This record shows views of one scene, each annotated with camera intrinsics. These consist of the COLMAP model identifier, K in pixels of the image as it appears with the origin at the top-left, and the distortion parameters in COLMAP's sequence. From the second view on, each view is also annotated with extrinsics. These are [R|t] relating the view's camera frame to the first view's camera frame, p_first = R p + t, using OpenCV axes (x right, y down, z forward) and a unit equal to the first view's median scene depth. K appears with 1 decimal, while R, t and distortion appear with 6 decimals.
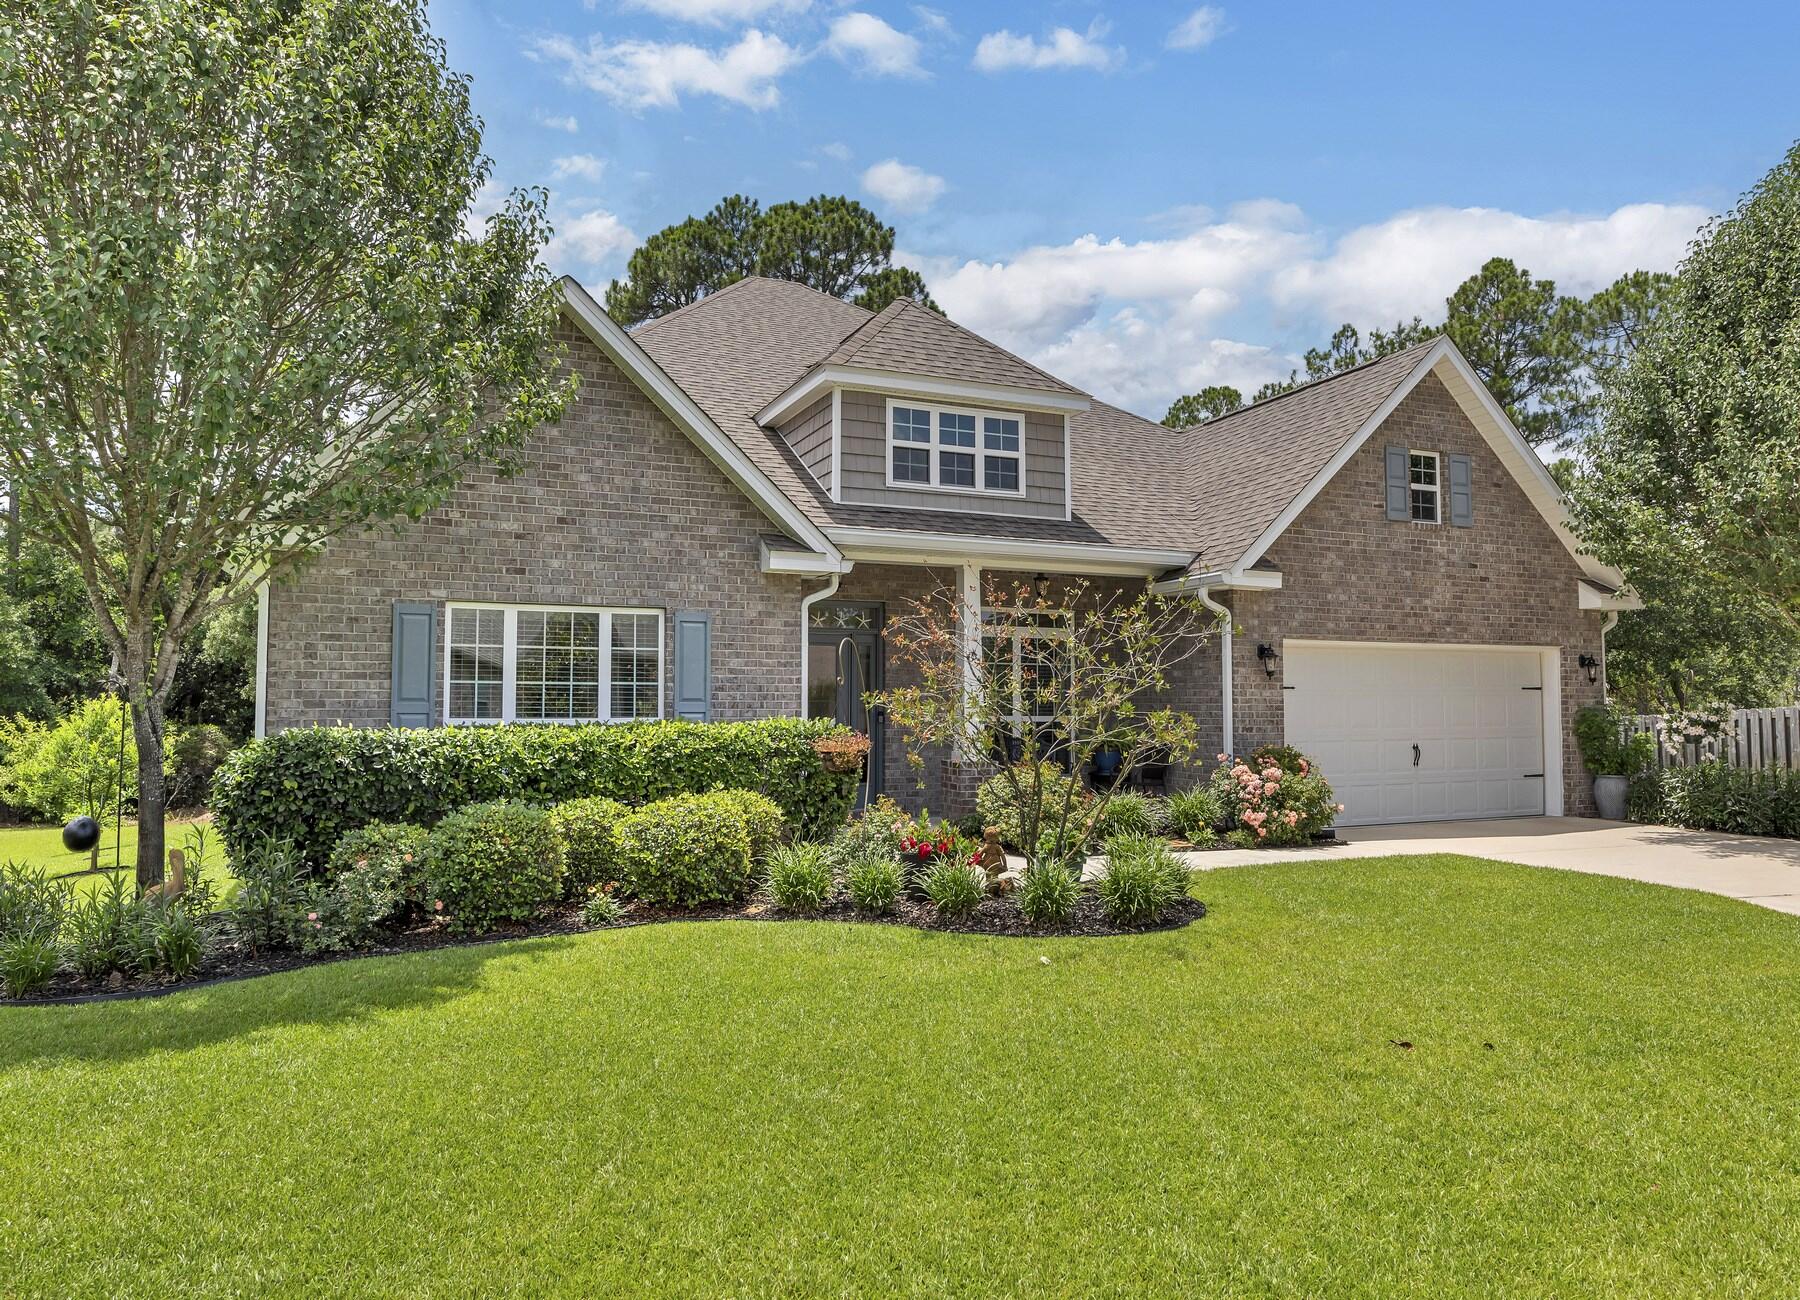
lens RADIAL K [[1254.3, 0, 902.6], [0, 1254.3, 649.3], [0, 0, 1]] dist [0.001380, 0.000391]
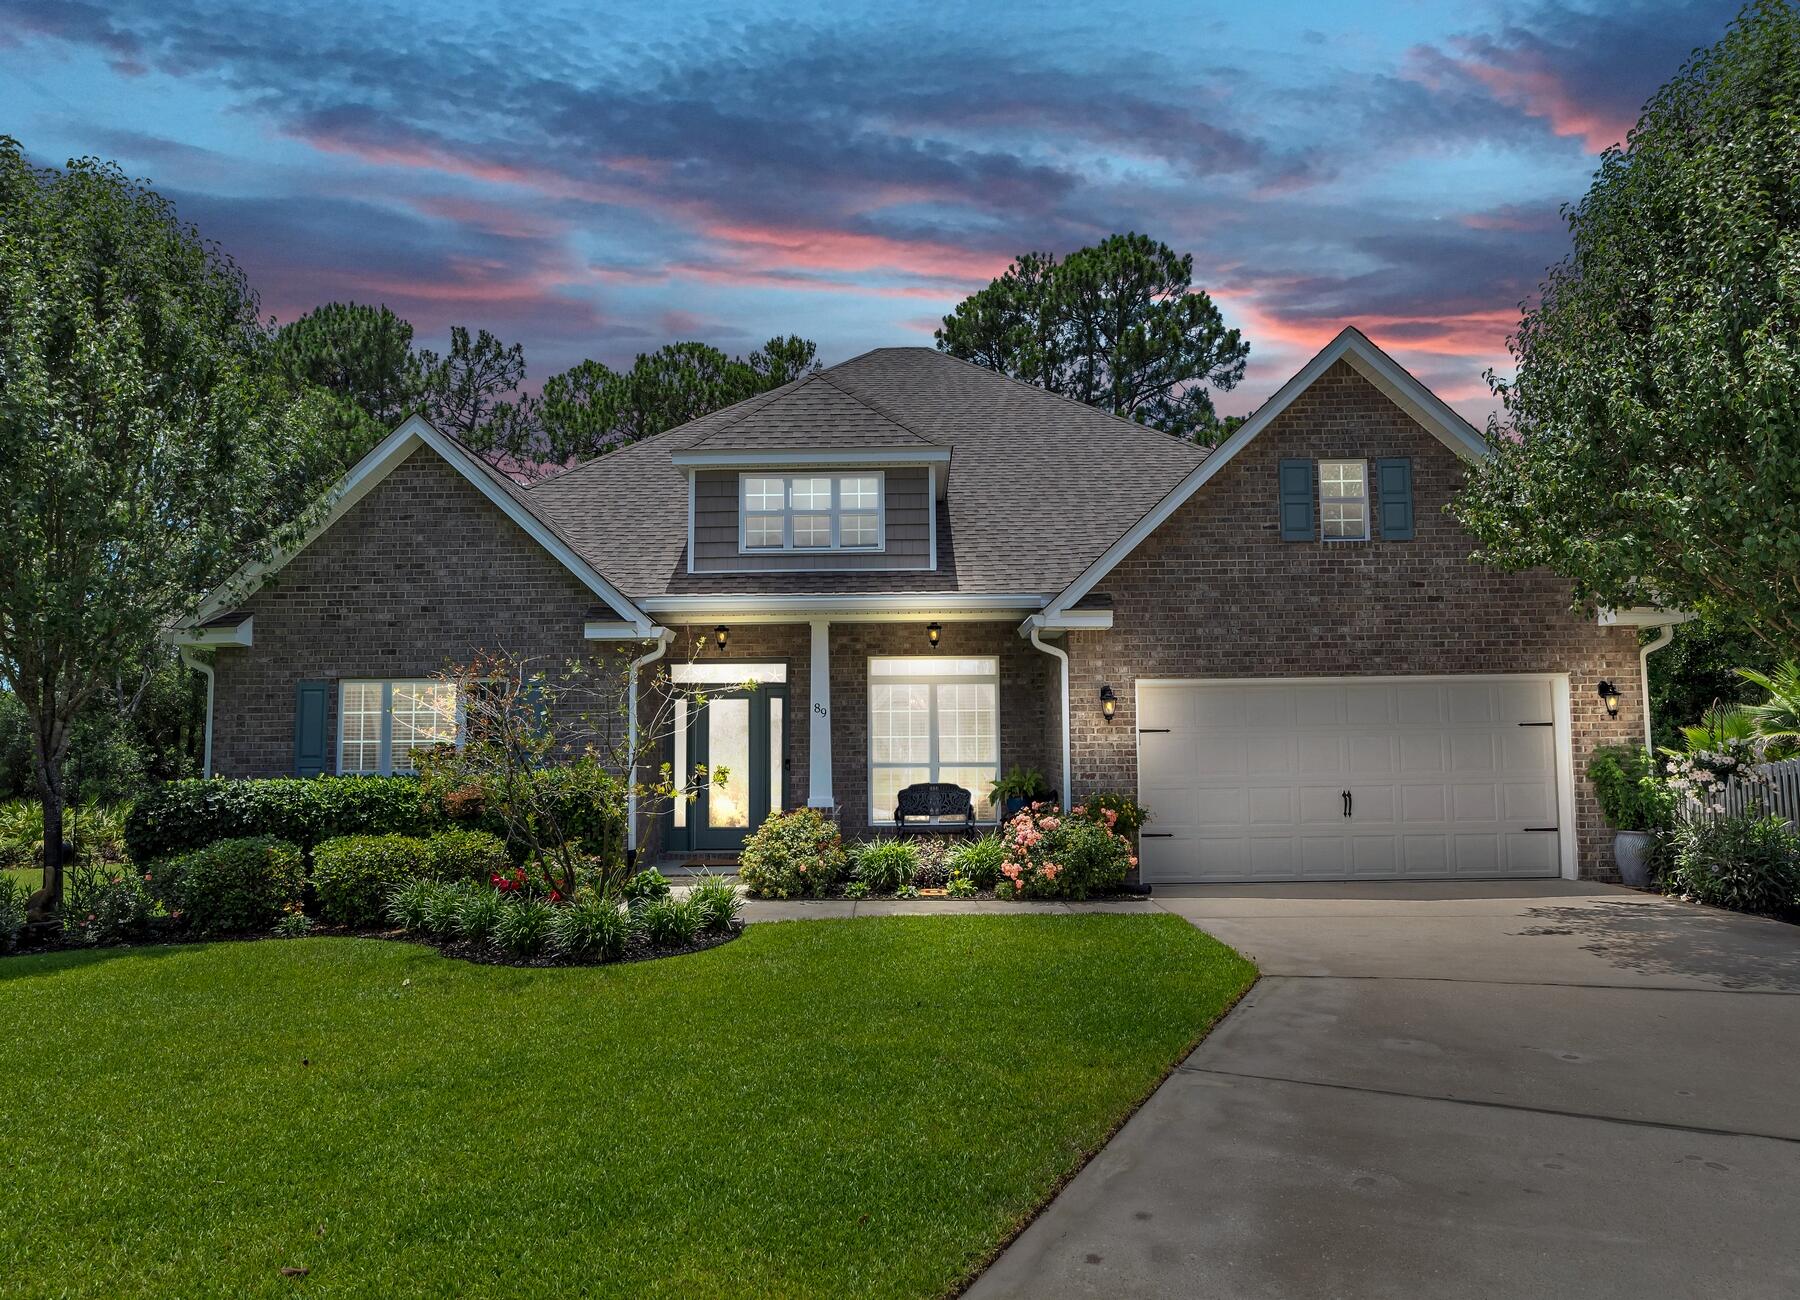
lens RADIAL K [[1254.3, 0, 902.7], [0, 1254.3, 651.7], [0, 0, 1]] dist [0.001380, 0.000391]
pose [[0.901195, -0.044081, -0.431166, 0.563608], [0.032946, 0.998903, -0.033263, -0.003498], [0.432160, 0.015771, 0.901659, 0.076041]]
